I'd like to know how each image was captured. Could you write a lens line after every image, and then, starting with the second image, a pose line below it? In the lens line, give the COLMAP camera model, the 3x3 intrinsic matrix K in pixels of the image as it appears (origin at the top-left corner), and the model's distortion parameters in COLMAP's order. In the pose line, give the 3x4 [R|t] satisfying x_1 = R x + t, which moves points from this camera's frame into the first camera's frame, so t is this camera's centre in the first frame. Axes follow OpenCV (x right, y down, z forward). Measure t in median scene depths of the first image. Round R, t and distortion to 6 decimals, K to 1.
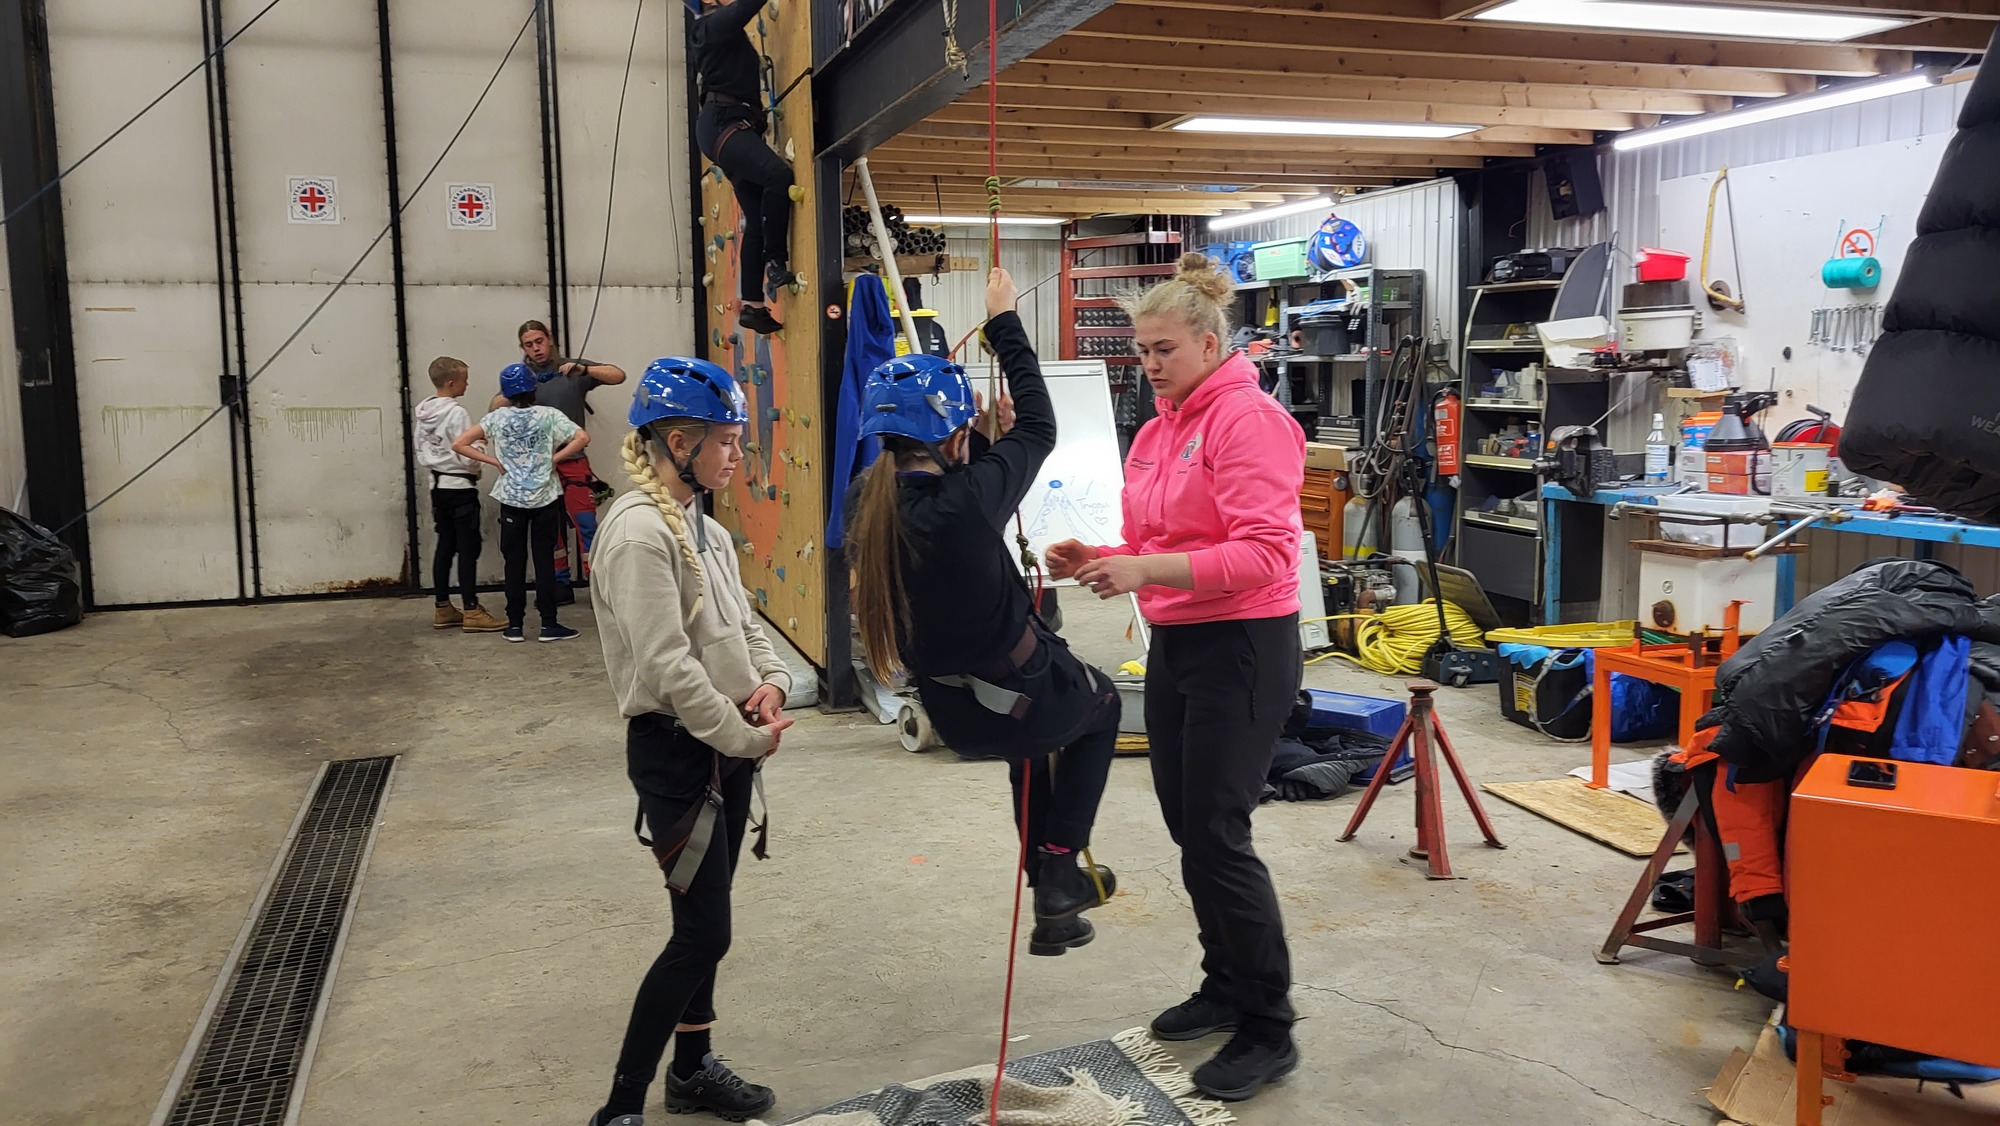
lens RADIAL K [[1564.6, 0, 1014.6], [0, 1564.6, 562.4], [0, 0, 1]] dist [0.039539, -0.016590]
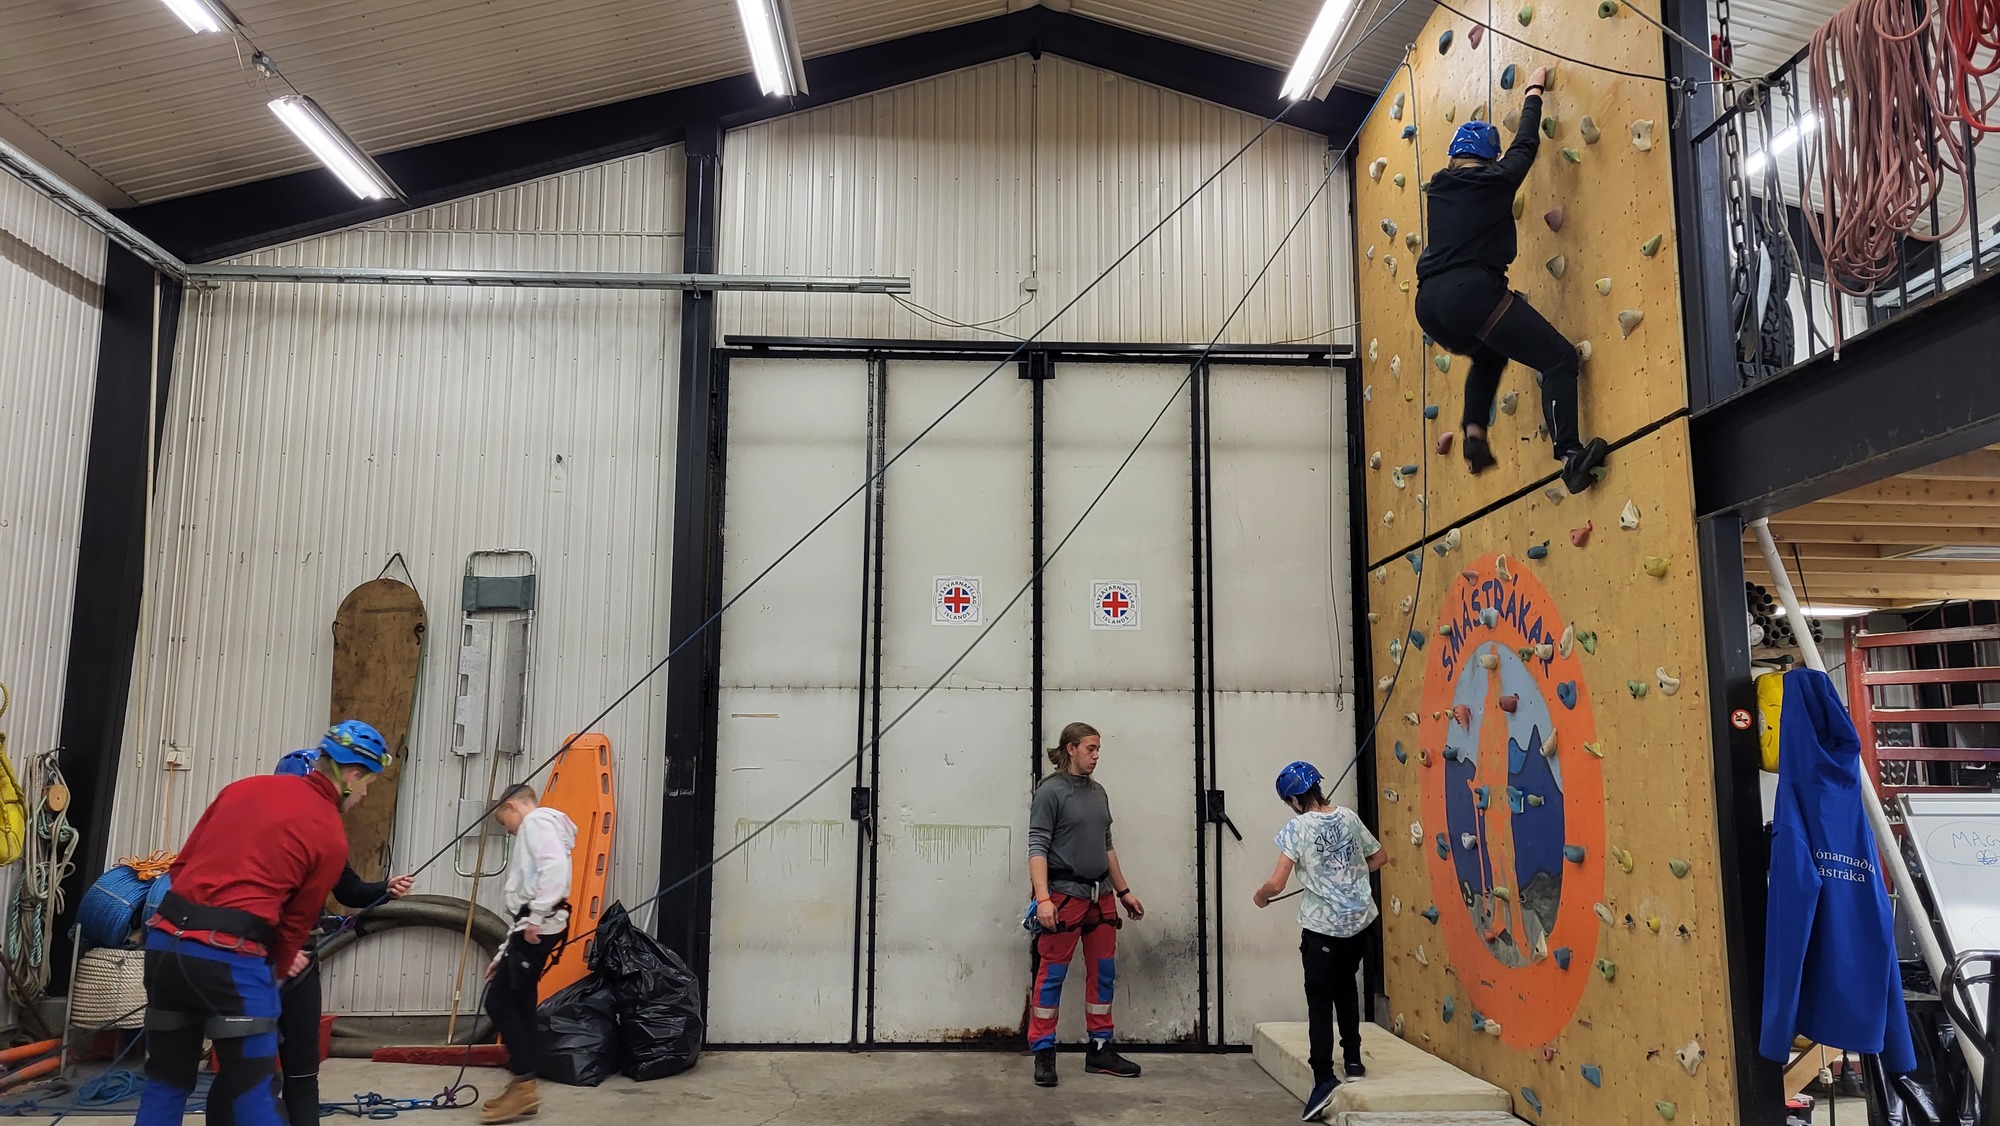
lens RADIAL K [[1564.6, 0, 989.4], [0, 1564.6, 550.0], [0, 0, 1]] dist [0.039539, -0.016590]
pose [[0.960605, -0.021420, -0.277091, -0.169620], [-0.053931, 0.963705, -0.261465, -0.017243], [0.272634, 0.266108, 0.924585, 0.141494]]
